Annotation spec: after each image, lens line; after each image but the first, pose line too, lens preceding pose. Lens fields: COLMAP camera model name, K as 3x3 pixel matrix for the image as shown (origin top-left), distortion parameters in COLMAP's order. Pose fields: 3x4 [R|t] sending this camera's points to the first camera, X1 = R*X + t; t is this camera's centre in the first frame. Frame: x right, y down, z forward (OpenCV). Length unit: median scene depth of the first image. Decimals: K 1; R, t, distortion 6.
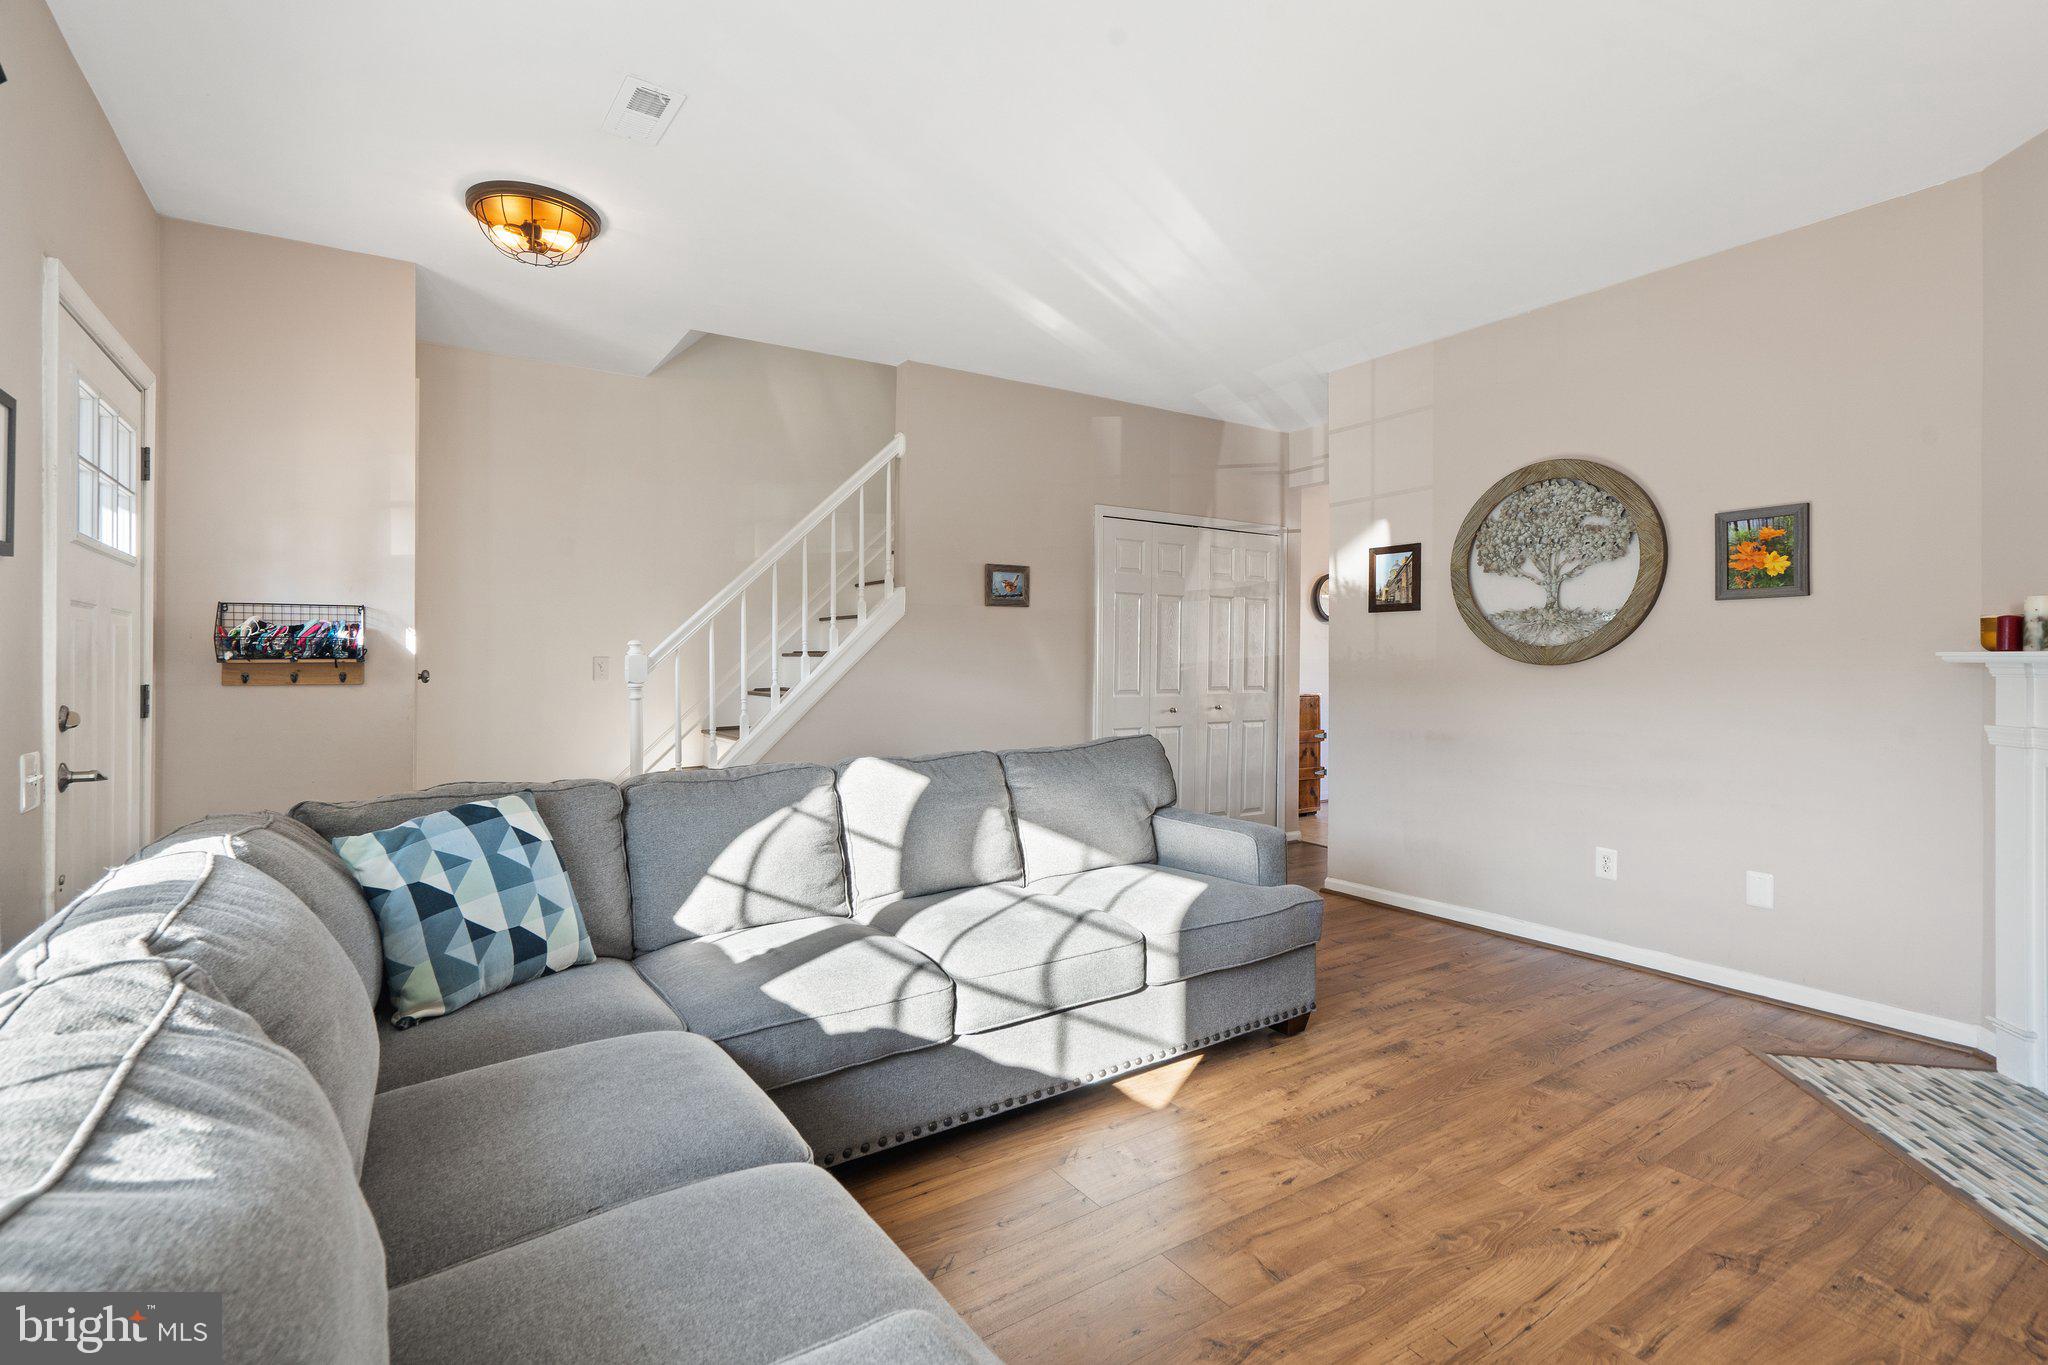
lens RADIAL K [[956.4, 0, 1020.4], [0, 956.4, 666.6], [0, 0, 1]] dist [0.000559, 0.000385]
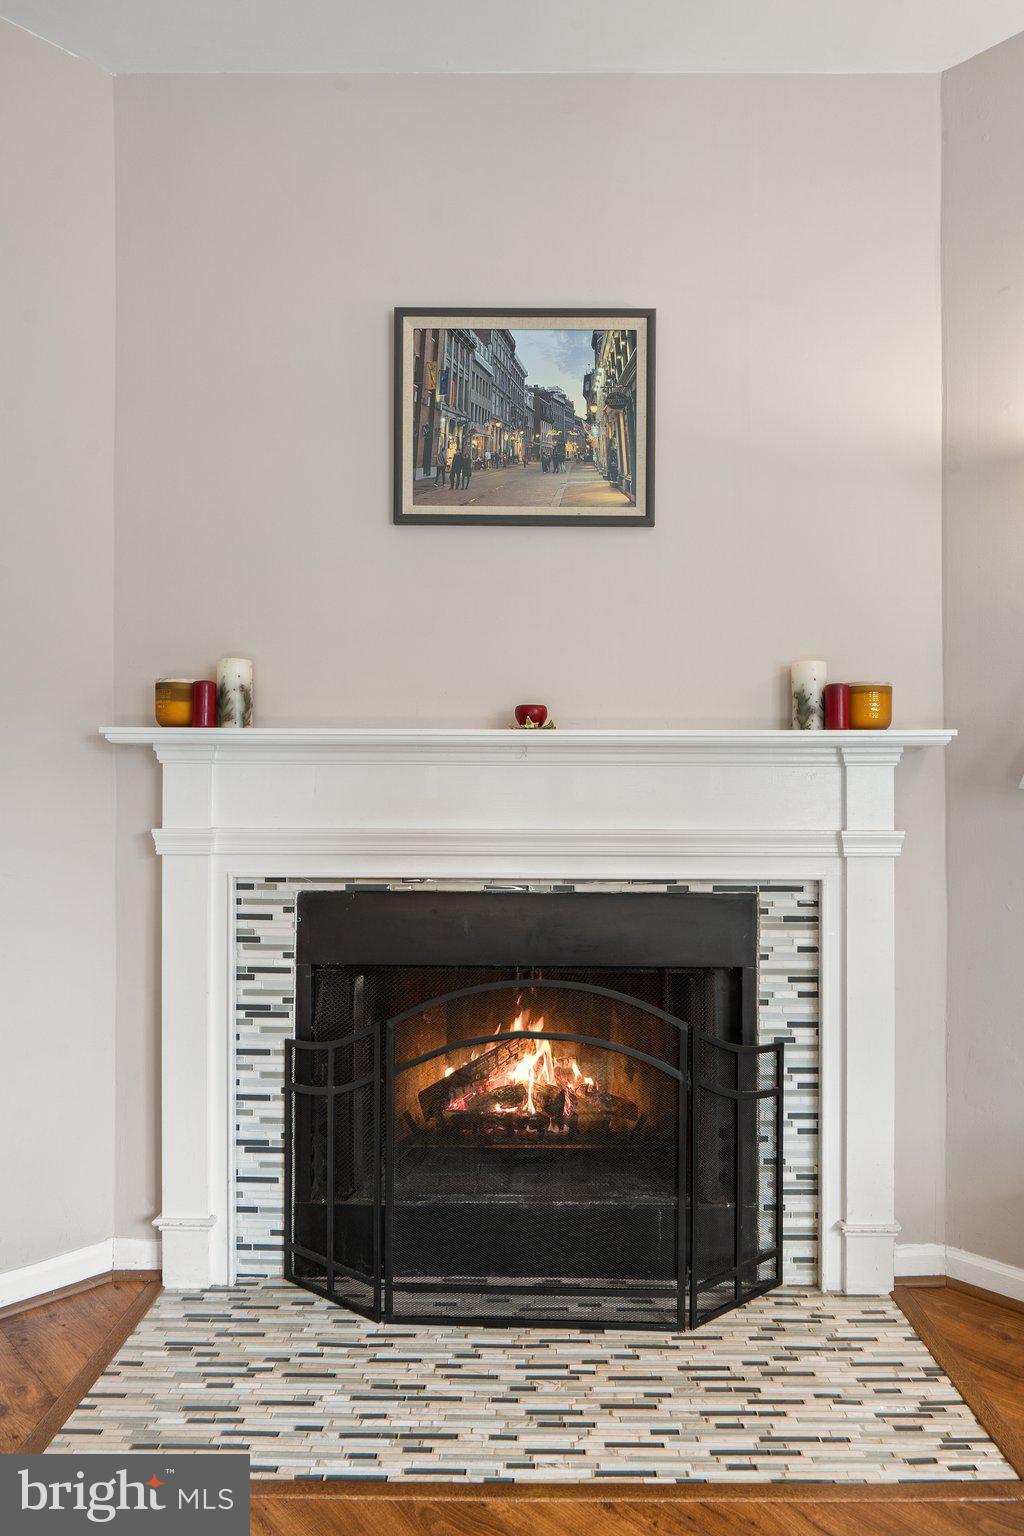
lens RADIAL K [[970.7, 0, 519.3], [0, 970.7, 790.7], [0, 0, 1]] dist [-0.020071, 0.000117]
pose [[-0.178968, 0.002527, 0.983852, 0.237005], [0.003867, 0.999991, -0.001865, 0.036678], [-0.983847, 0.003470, -0.178976, 0.905627]]
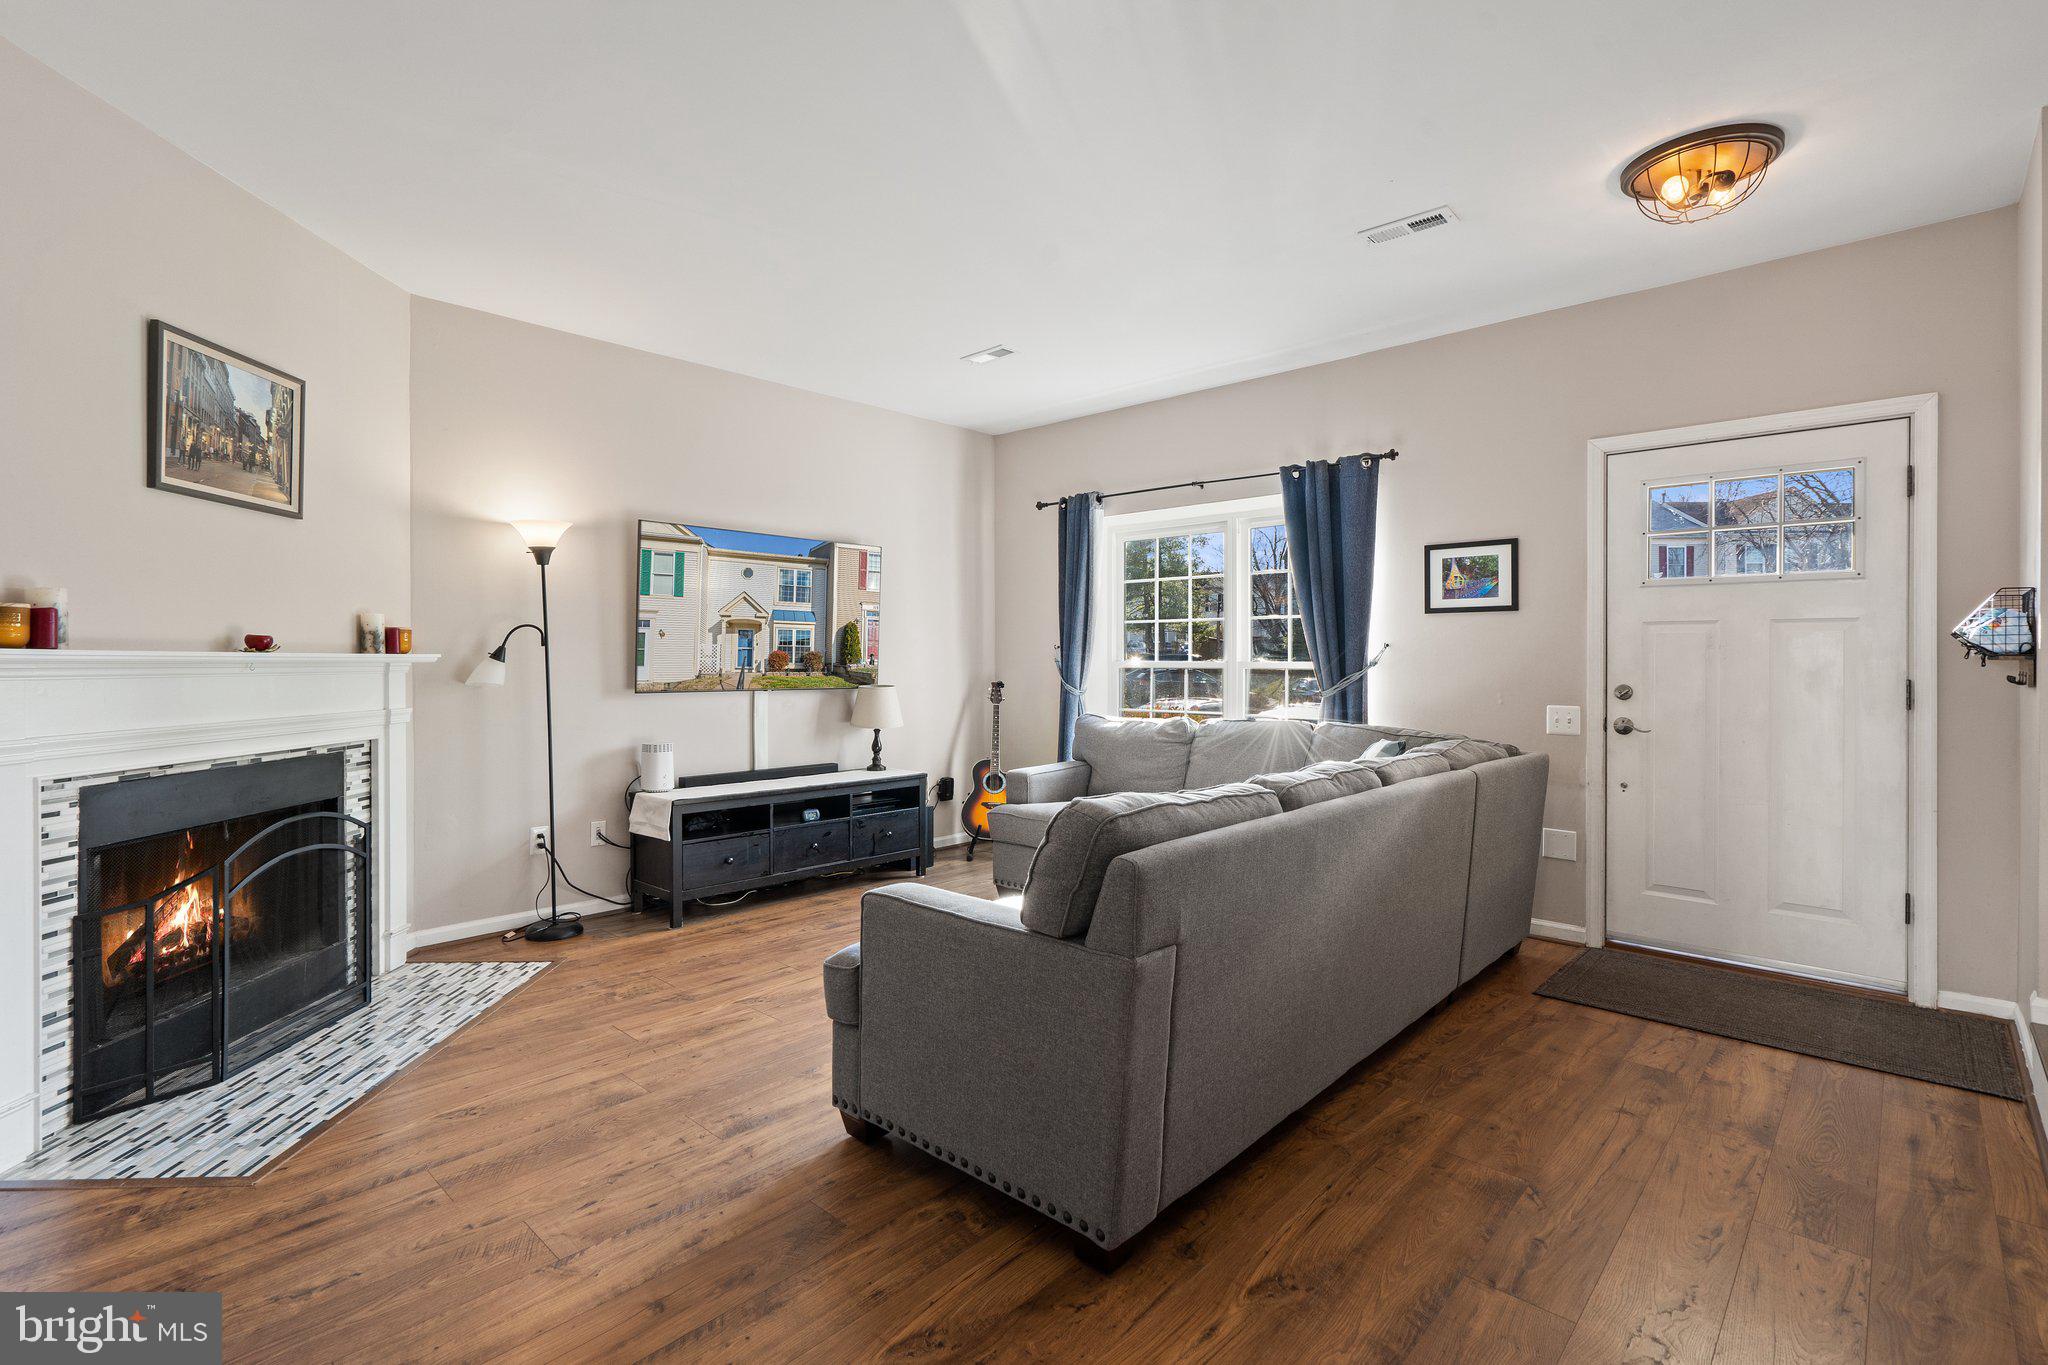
lens RADIAL K [[956.4, 0, 1020.4], [0, 956.4, 666.6], [0, 0, 1]] dist [0.000559, 0.000385]
pose [[-0.974911, 0.005757, -0.222521, 0.381467], [0.002792, 0.999903, 0.013637, -0.009956], [0.222578, 0.012674, -0.974833, 2.059794]]
